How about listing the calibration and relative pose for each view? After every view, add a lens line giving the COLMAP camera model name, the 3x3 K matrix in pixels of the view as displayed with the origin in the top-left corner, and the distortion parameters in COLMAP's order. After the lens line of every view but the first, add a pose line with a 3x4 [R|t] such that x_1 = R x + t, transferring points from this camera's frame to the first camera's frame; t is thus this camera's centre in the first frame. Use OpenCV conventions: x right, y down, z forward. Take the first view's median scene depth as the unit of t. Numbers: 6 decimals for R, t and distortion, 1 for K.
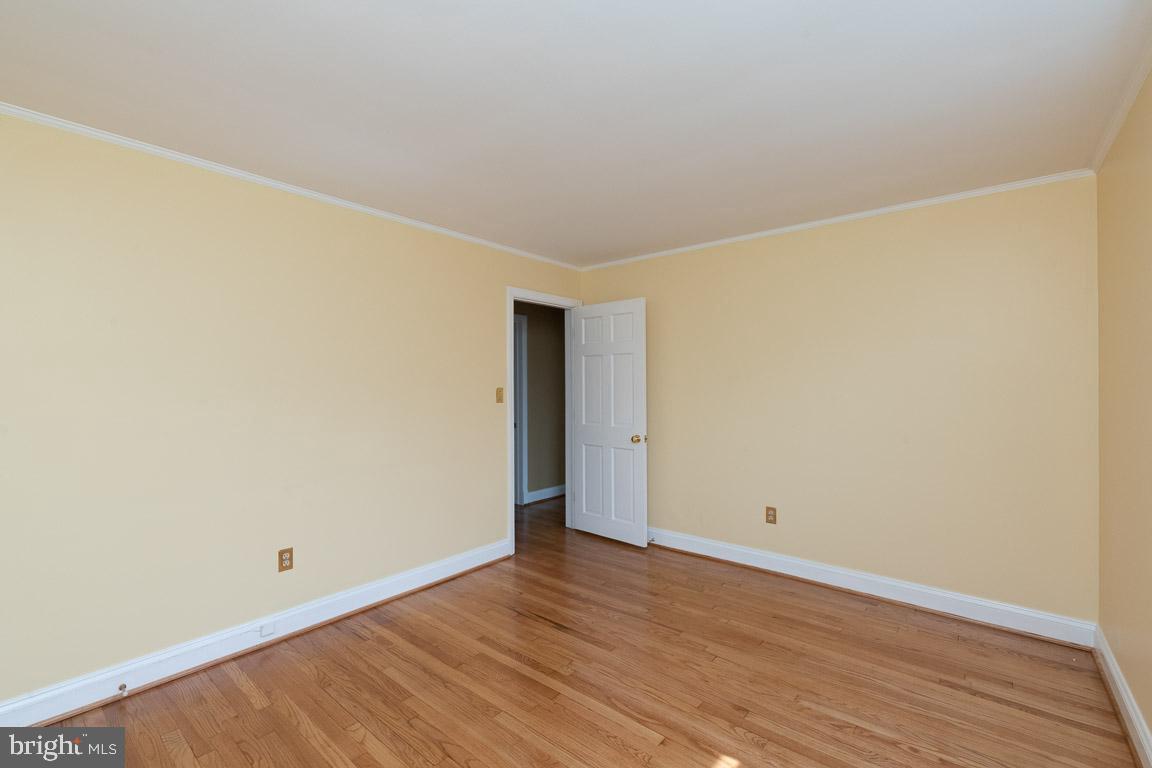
lens RADIAL K [[492.0, 0, 575.5], [0, 492.0, 385.0], [0, 0, 1]] dist [0.001939, -0.001117]
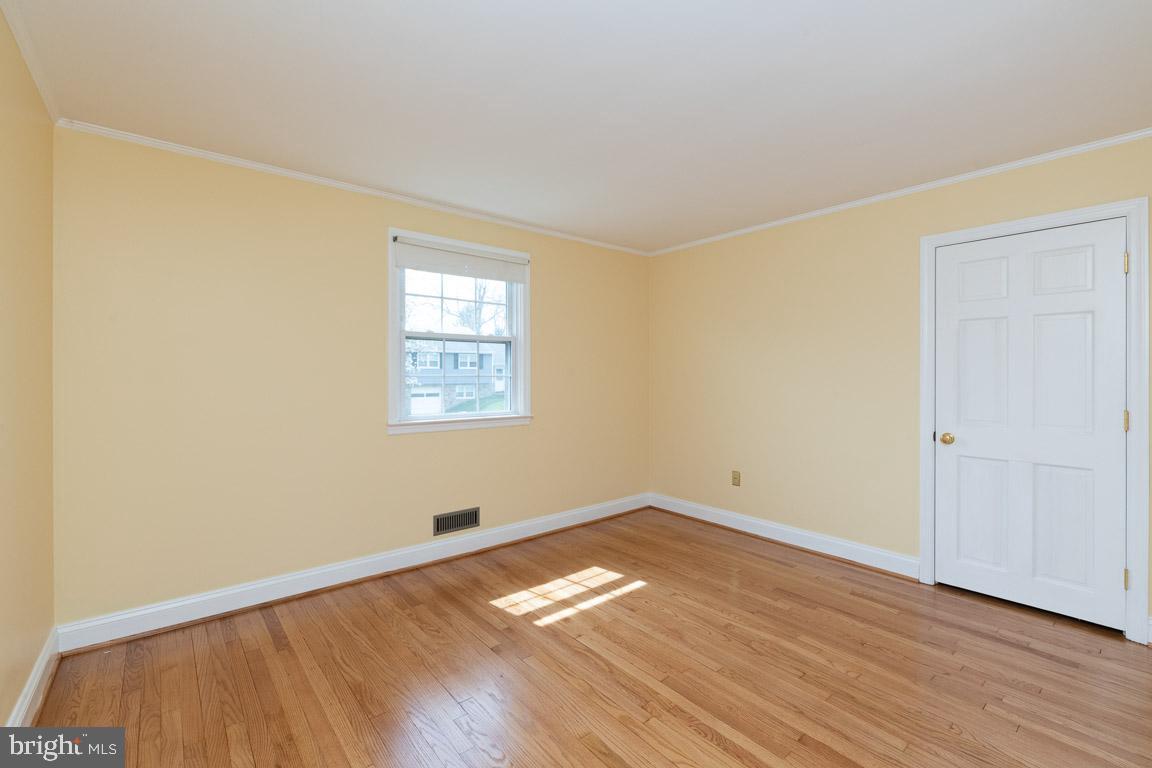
lens RADIAL K [[492.0, 0, 576.5], [0, 492.0, 379.6], [0, 0, 1]] dist [0.001939, -0.001117]
pose [[-0.983257, 0.000279, 0.182222, -0.046105], [0.000984, 0.999992, 0.003779, 0.040363], [-0.182220, 0.003895, -0.983250, 1.991167]]
